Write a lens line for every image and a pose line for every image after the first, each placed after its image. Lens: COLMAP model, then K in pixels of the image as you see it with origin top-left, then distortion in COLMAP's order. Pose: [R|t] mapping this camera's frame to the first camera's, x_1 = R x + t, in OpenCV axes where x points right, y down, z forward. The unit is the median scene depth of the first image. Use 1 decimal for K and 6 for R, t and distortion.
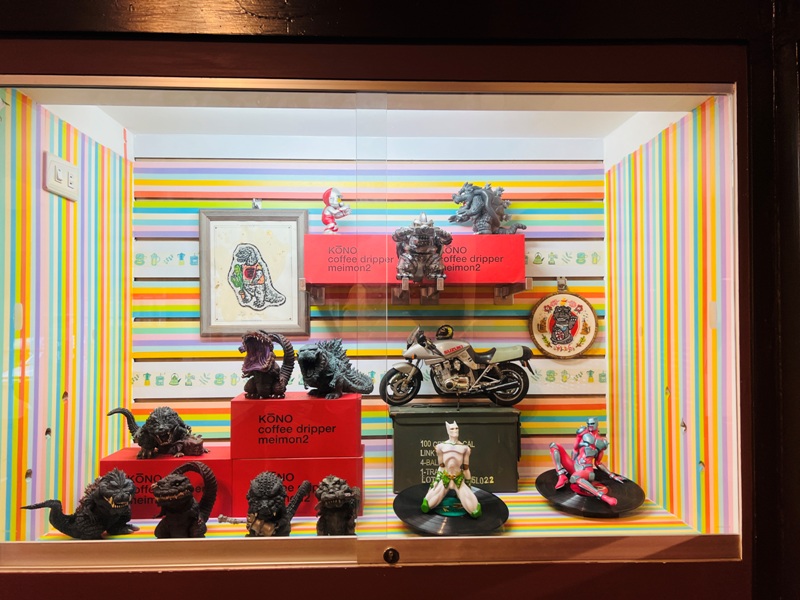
lens RADIAL K [[601.2, 0, 402.8], [0, 601.2, 303.4], [0, 0, 1]] dist [0.062810, -0.073600]
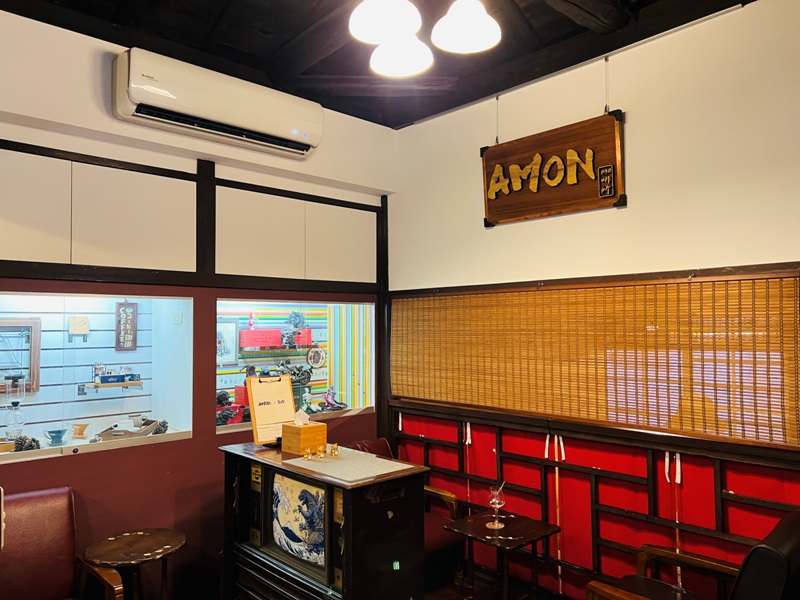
lens RADIAL K [[601.2, 0, 398.8], [0, 601.2, 299.6], [0, 0, 1]] dist [0.062810, -0.073600]
pose [[0.749959, 0.023858, 0.661054, -1.429618], [-0.008861, 0.999622, -0.026025, -0.177389], [-0.661425, 0.013661, 0.749887, -1.540237]]
